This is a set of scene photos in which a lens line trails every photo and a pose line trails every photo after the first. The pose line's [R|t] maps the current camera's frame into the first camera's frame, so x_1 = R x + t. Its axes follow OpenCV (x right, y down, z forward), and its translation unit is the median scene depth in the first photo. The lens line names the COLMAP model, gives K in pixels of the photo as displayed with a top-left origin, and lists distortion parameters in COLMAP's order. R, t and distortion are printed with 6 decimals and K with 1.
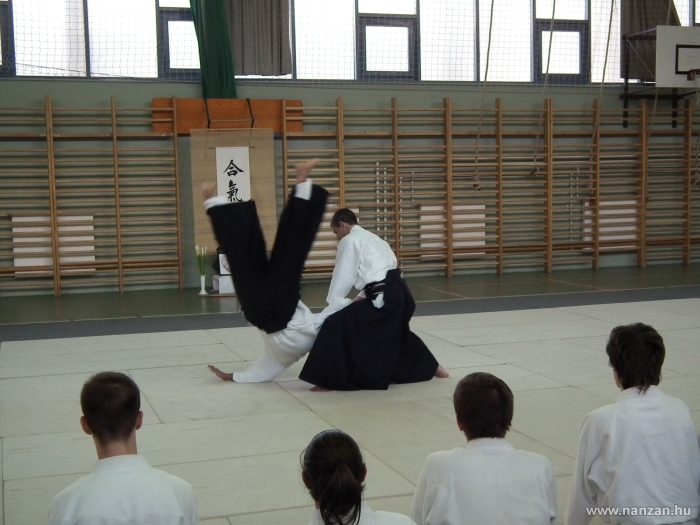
lens RADIAL K [[1084.9, 0, 376.8], [0, 1084.9, 263.3], [0, 0, 1]] dist [-0.024551, 0.000000]
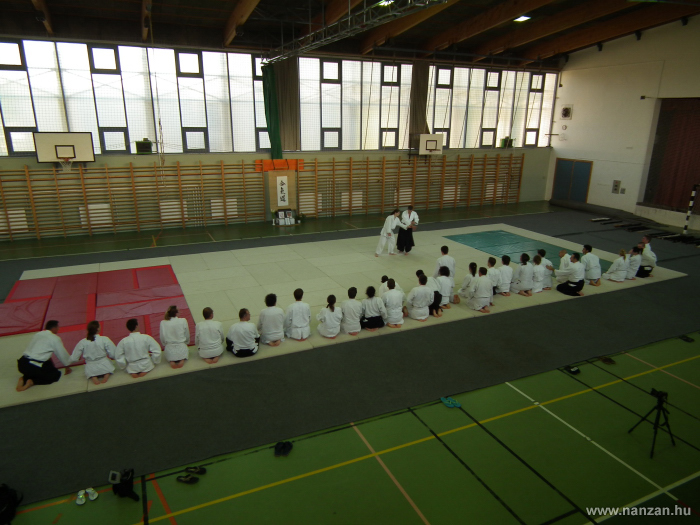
lens RADIAL K [[476.4, 0, 356.1], [0, 476.4, 268.7], [0, 0, 1]] dist [0.011218, -0.000414]
pose [[0.993493, -0.006719, 0.113692, -0.073482], [-0.016232, 0.979715, 0.199738, -0.112990], [-0.112728, -0.200284, 0.973231, -0.348712]]
